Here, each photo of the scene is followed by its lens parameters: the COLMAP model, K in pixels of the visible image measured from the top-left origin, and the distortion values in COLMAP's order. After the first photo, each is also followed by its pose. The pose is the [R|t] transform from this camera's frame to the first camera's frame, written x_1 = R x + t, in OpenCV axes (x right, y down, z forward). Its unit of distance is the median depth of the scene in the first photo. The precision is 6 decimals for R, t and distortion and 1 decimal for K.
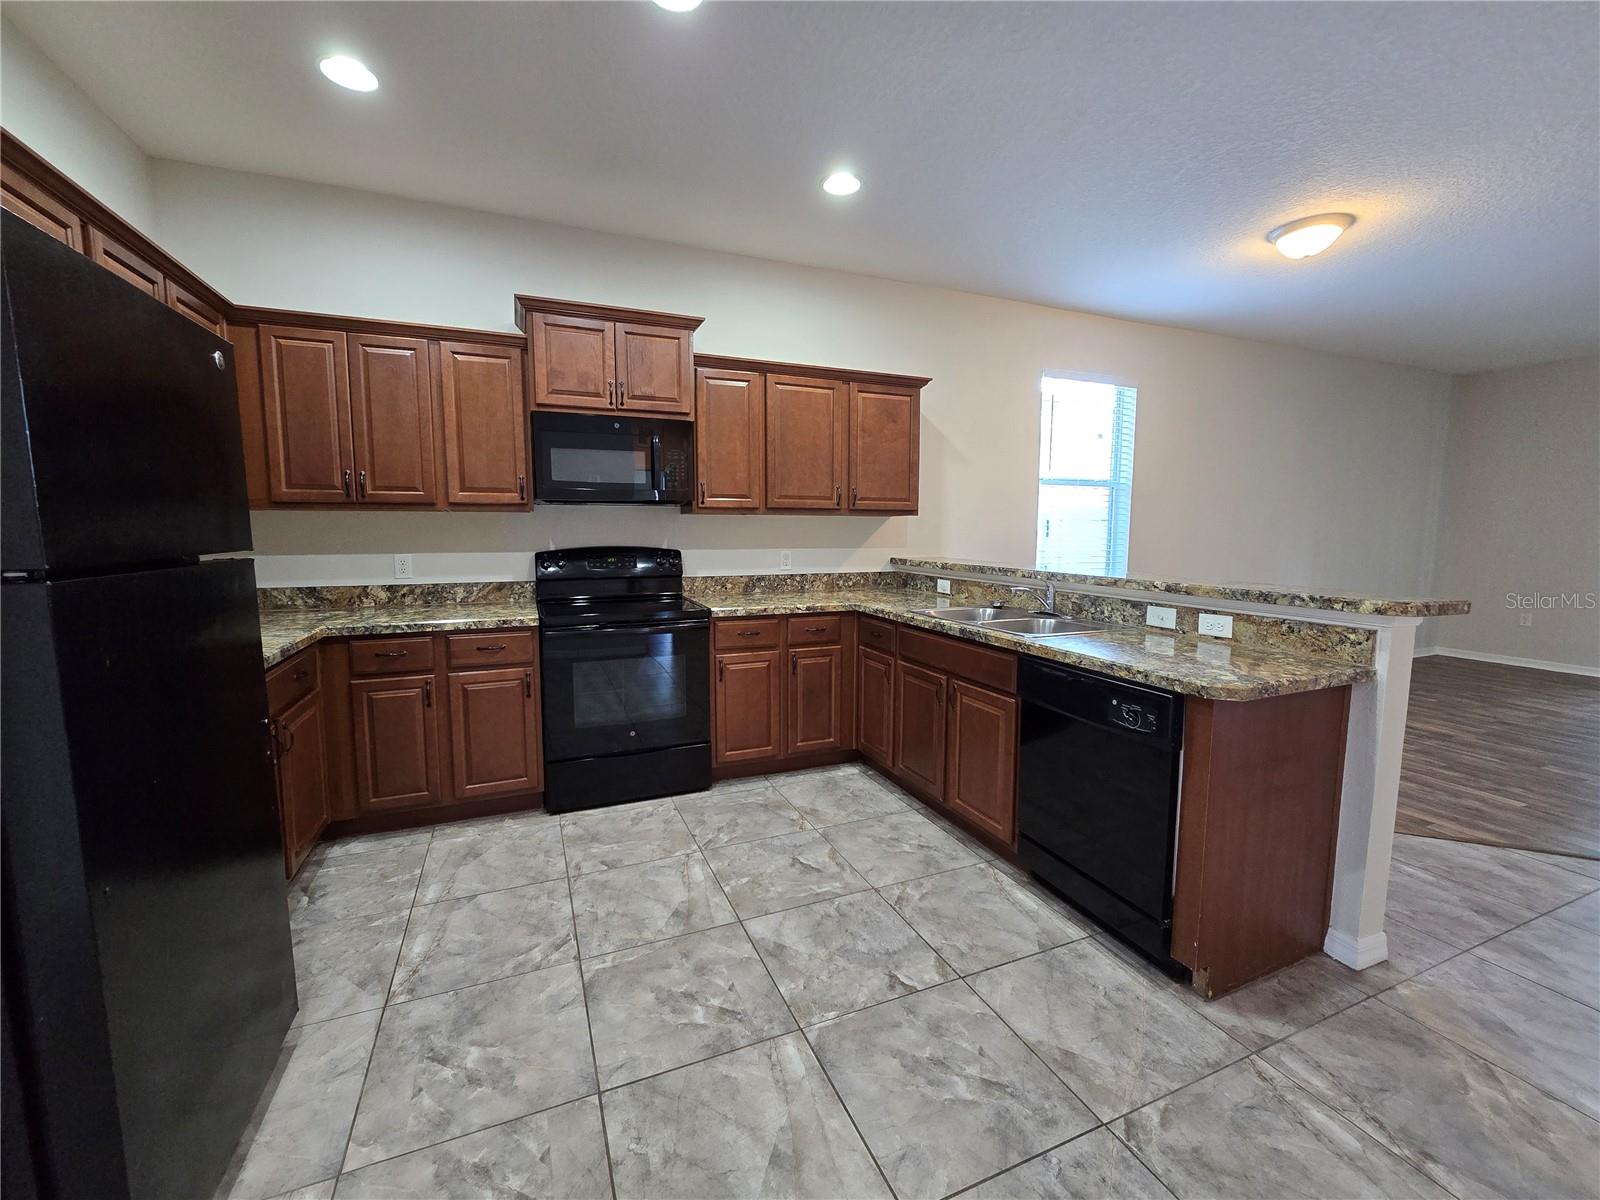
lens RADIAL K [[653.1, 0, 794.6], [0, 653.1, 592.7], [0, 0, 1]] dist [-0.000199, 0.000210]
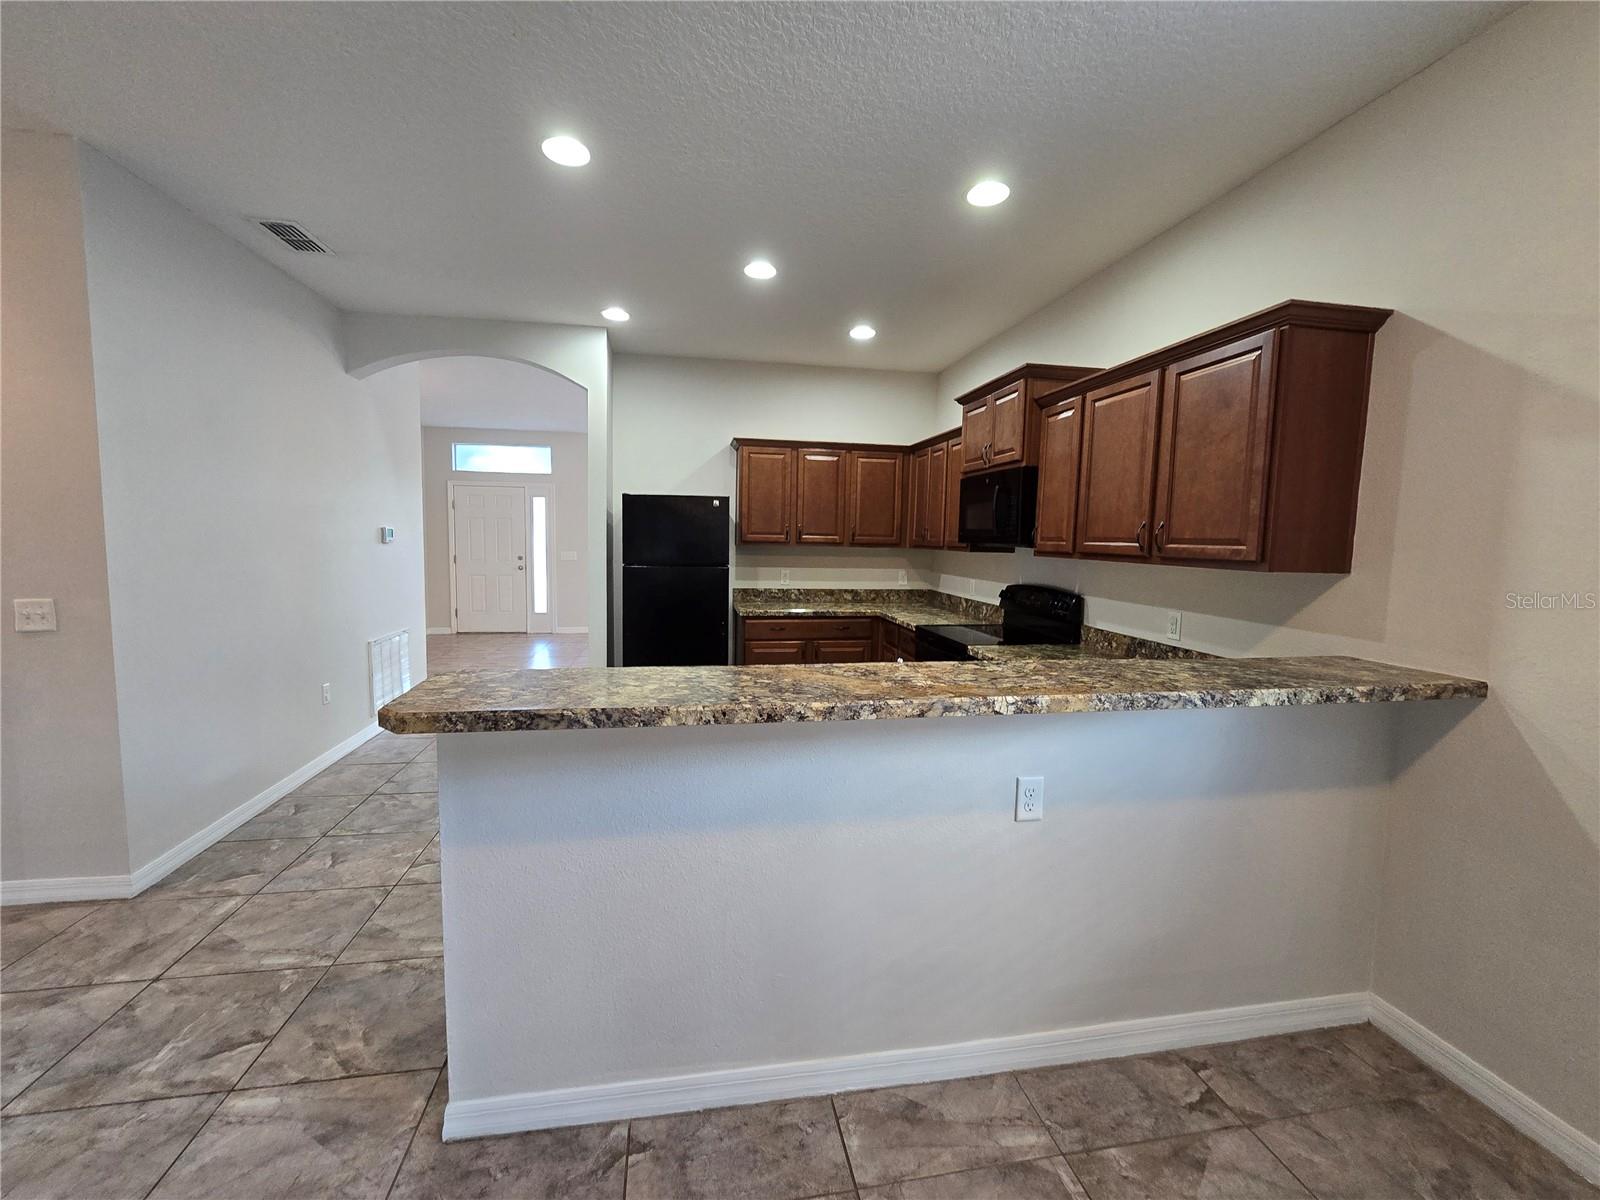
lens RADIAL K [[653.1, 0, 794.6], [0, 653.1, 592.7], [0, 0, 1]] dist [-0.000199, 0.000210]
pose [[-0.217461, 0.079358, -0.972838, 0.889769], [-0.119026, 0.987095, 0.107127, -0.130464], [0.968785, 0.139089, -0.205209, 0.862343]]
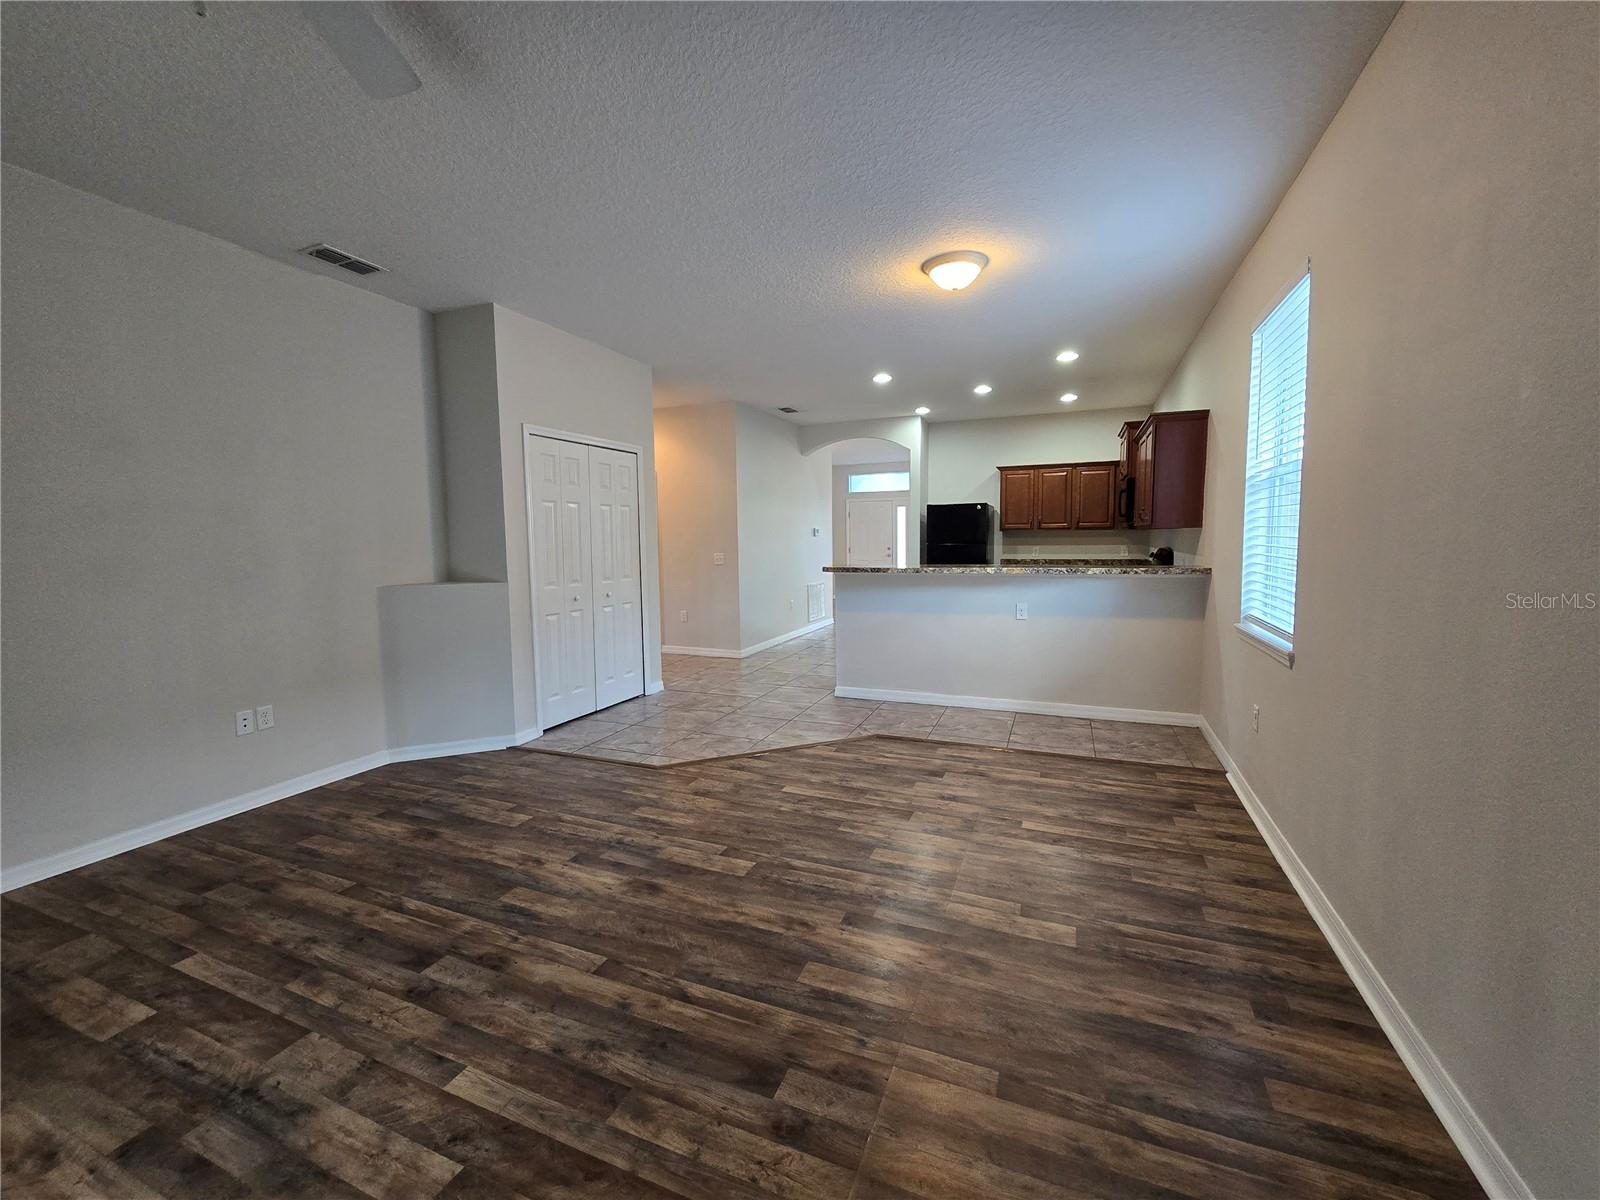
lens RADIAL K [[653.1, 0, 794.6], [0, 653.1, 592.7], [0, 0, 1]] dist [-0.000199, 0.000210]
pose [[-0.710169, 0.067244, -0.700812, 1.747945], [-0.060556, 0.985905, 0.155964, -0.172112], [0.701422, 0.153199, -0.696087, 1.630804]]
